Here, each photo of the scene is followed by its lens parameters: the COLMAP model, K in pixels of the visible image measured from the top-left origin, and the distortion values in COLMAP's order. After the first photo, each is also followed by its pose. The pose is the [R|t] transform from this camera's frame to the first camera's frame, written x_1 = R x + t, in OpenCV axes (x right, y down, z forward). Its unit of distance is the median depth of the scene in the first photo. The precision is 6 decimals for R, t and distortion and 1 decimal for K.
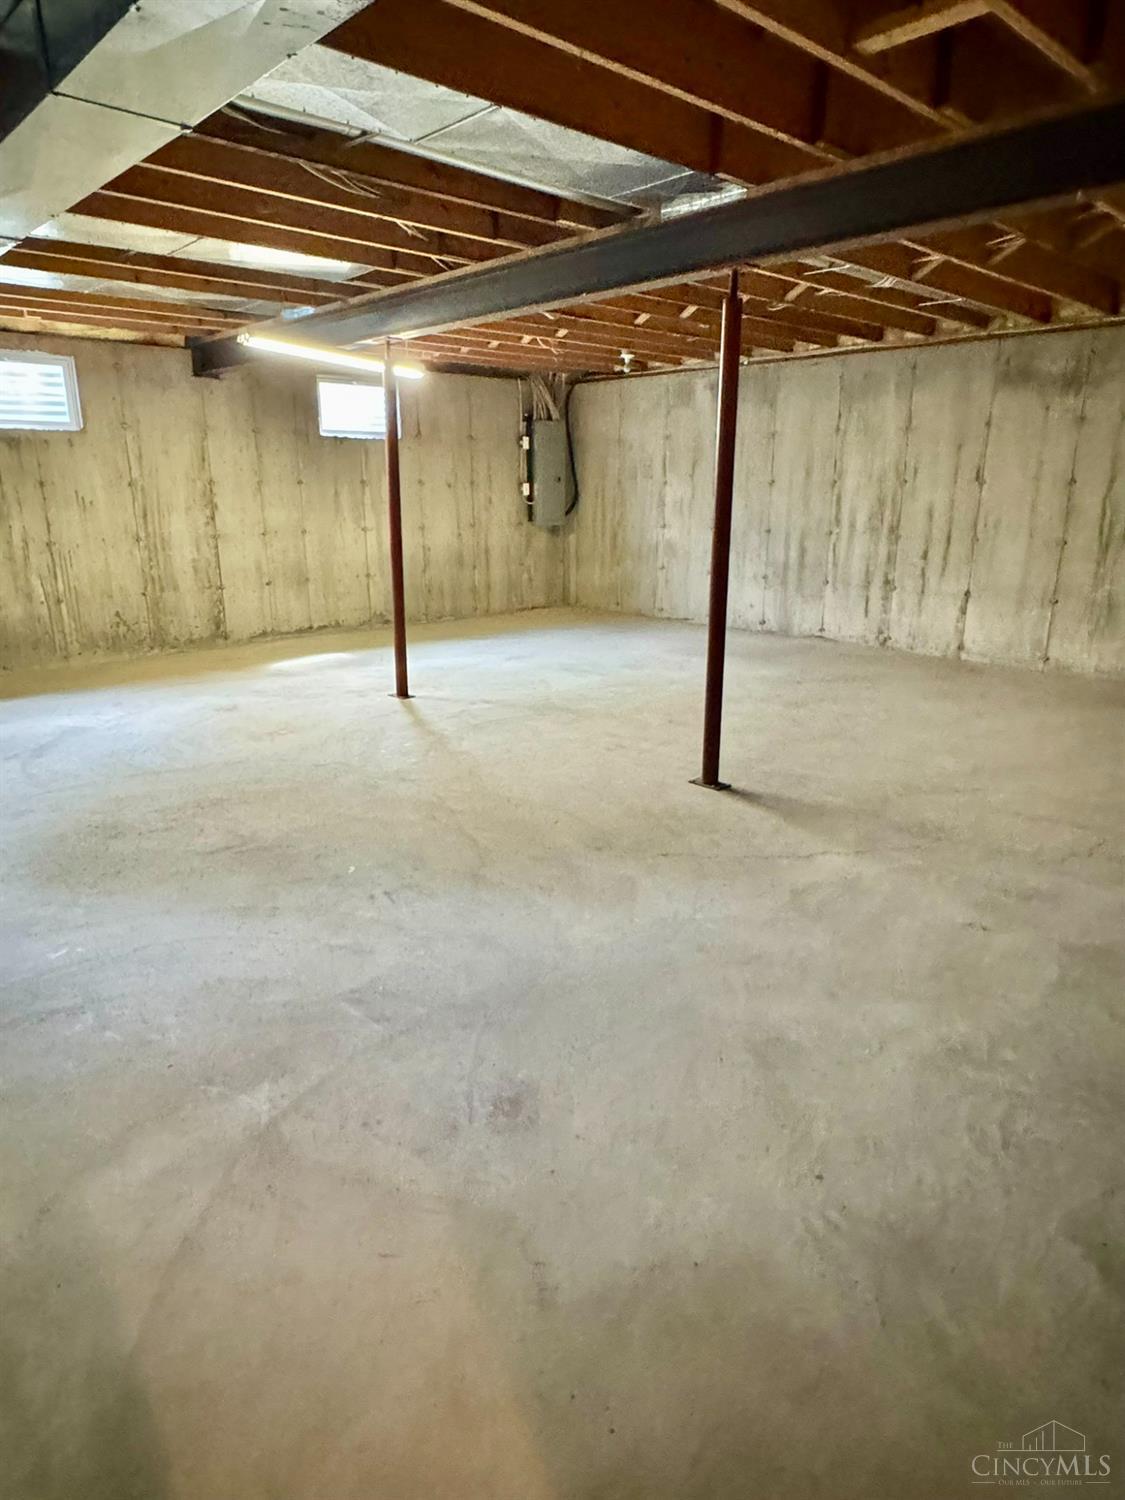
lens RADIAL K [[925.5, 0, 561.5], [0, 925.5, 752.3], [0, 0, 1]] dist [0.000330, -0.000073]
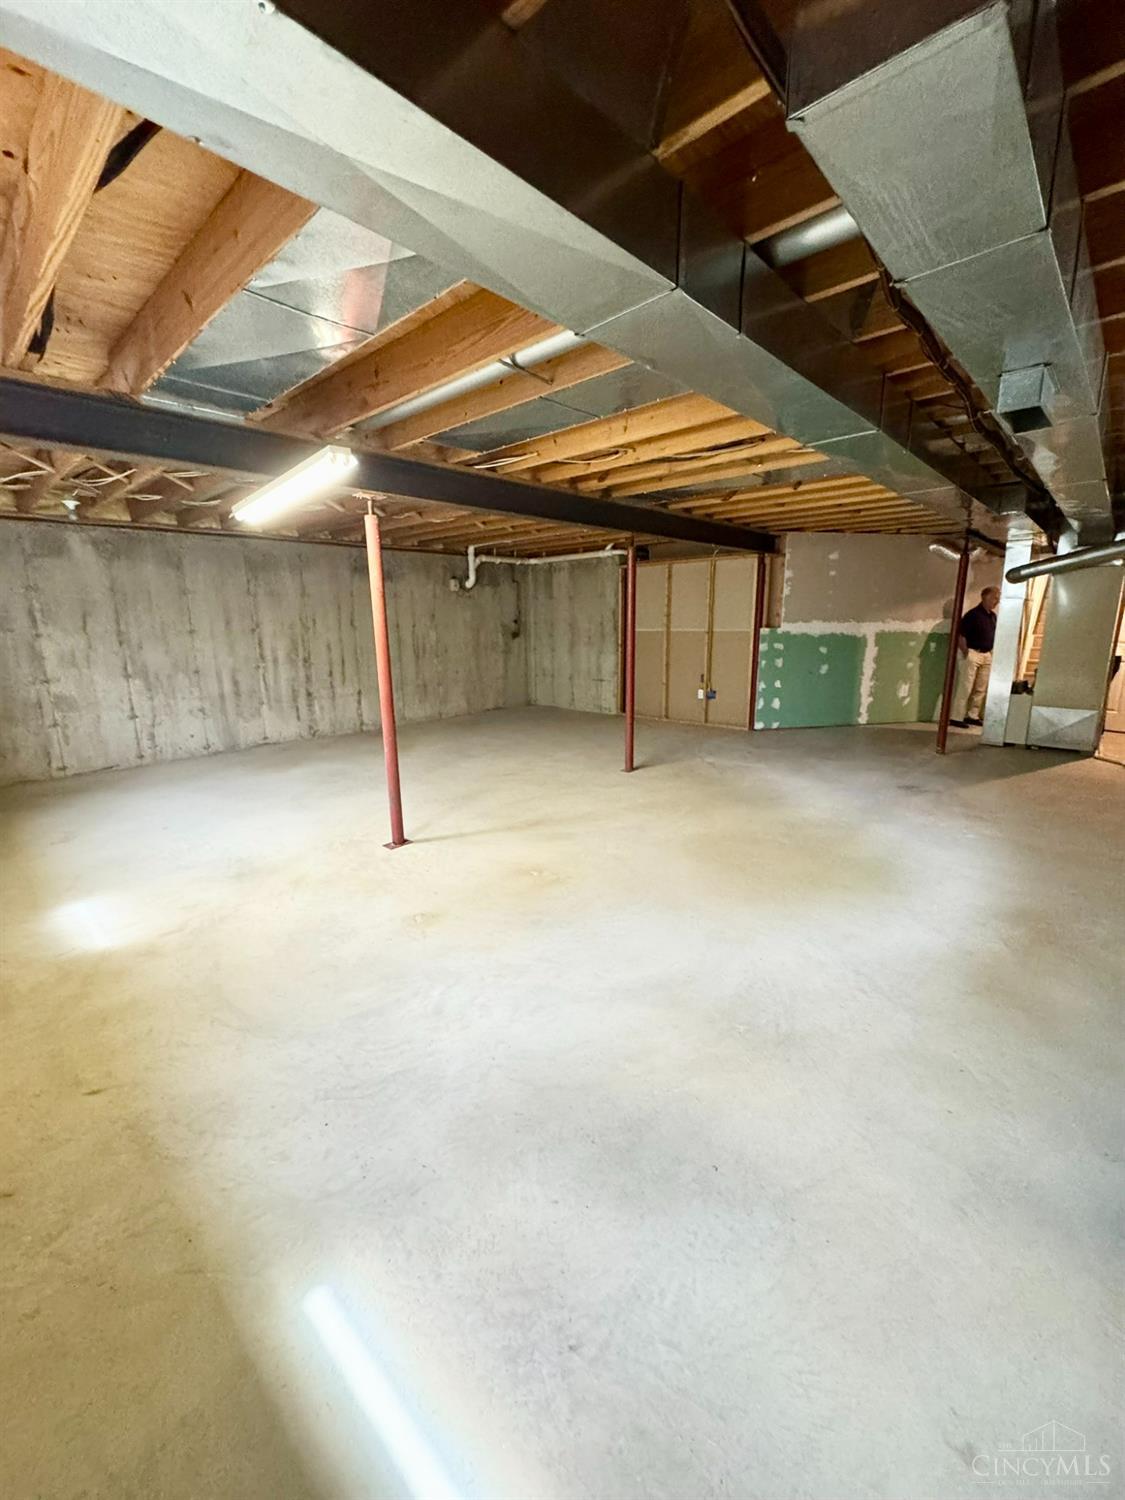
lens RADIAL K [[601.6, 0, 561.3], [0, 601.6, 747.5], [0, 0, 1]] dist [-0.001661, -0.000062]
pose [[-0.061575, -0.210222, 0.975713, -0.618544], [0.292215, 0.930936, 0.219016, -0.192815], [-0.954368, 0.298604, 0.004108, 0.618805]]
